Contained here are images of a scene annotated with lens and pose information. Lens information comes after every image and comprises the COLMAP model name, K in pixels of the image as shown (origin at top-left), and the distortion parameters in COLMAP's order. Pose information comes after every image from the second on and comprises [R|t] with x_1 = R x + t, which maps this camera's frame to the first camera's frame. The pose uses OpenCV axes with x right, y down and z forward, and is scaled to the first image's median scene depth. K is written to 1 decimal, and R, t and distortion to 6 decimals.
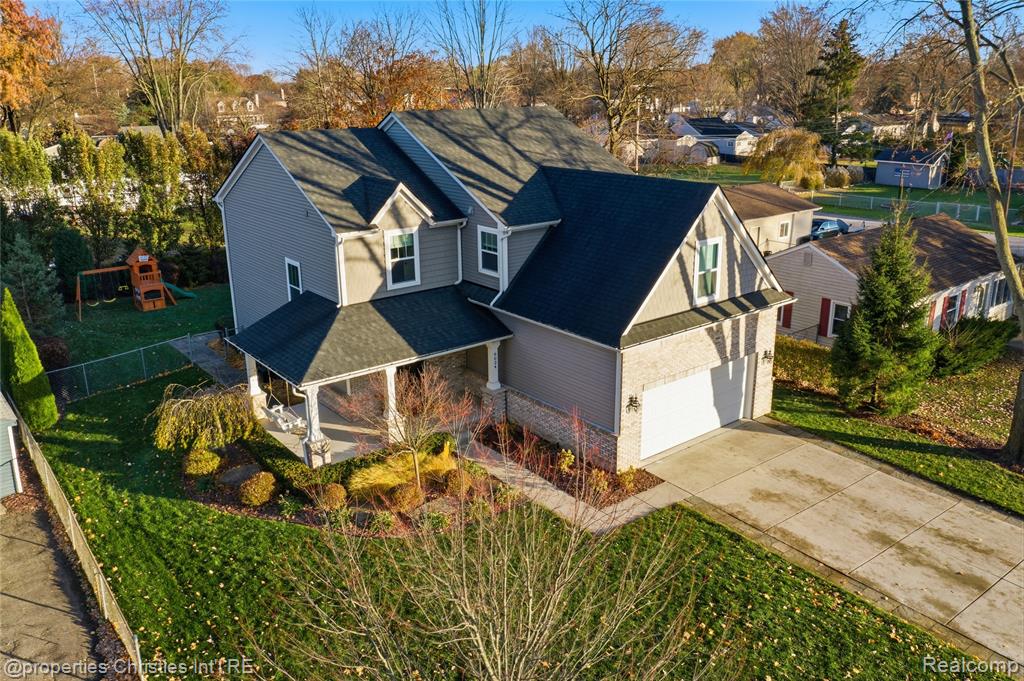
lens RADIAL K [[798.8, 0, 512.0], [0, 798.8, 340.5], [0, 0, 1]] dist [-0.030768, 0.005382]
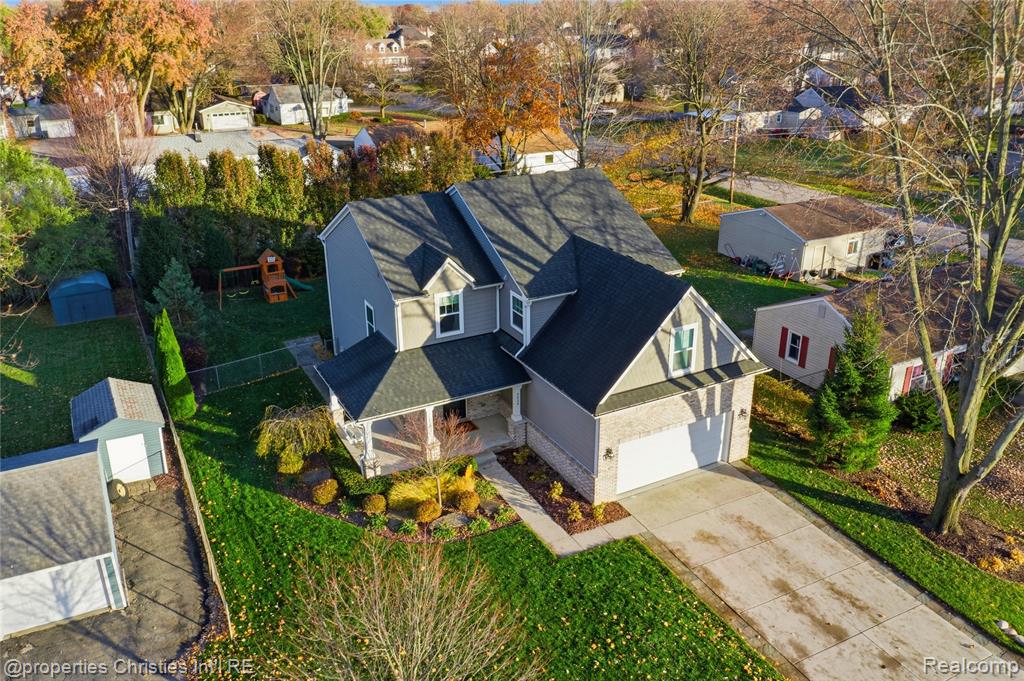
lens RADIAL K [[798.1, 0, 512.0], [0, 798.1, 340.5], [0, 0, 1]] dist [-0.031910, -0.000426]
pose [[0.983837, 0.071915, -0.163988, 0.181283], [-0.057582, 0.994226, 0.090545, -0.192096], [0.169553, -0.079638, 0.982298, -0.241951]]
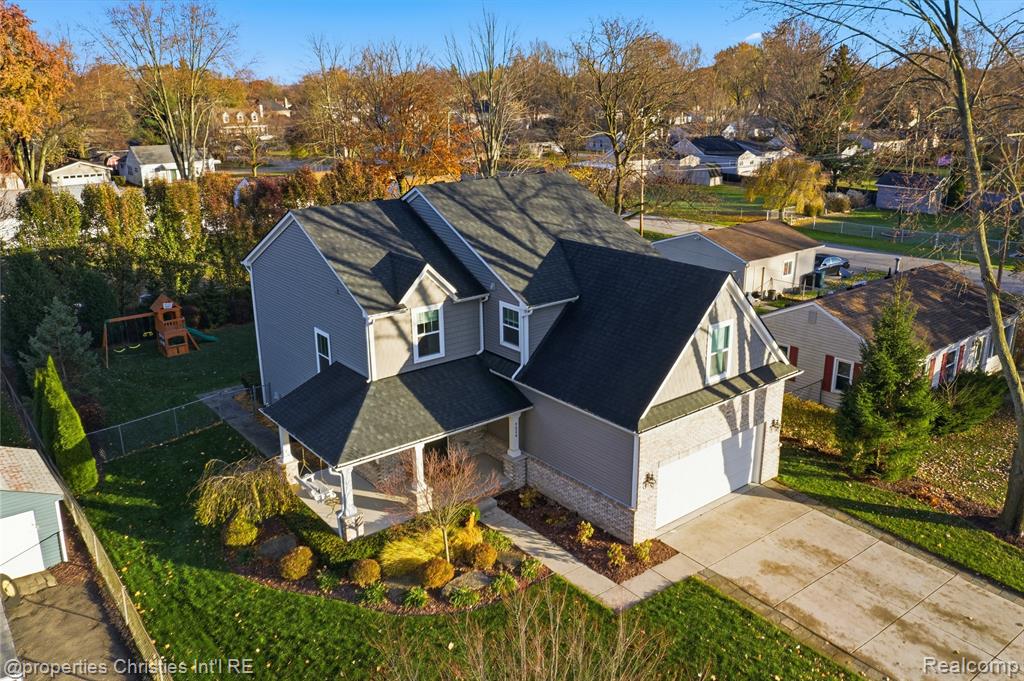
lens RADIAL K [[798.1, 0, 512.0], [0, 798.1, 340.5], [0, 0, 1]] dist [-0.031910, -0.000426]
pose [[1.000000, 0.000458, -0.000470, -0.027949], [-0.000459, 0.999996, -0.002647, -0.096189], [0.000469, 0.002647, 0.999996, -0.053685]]
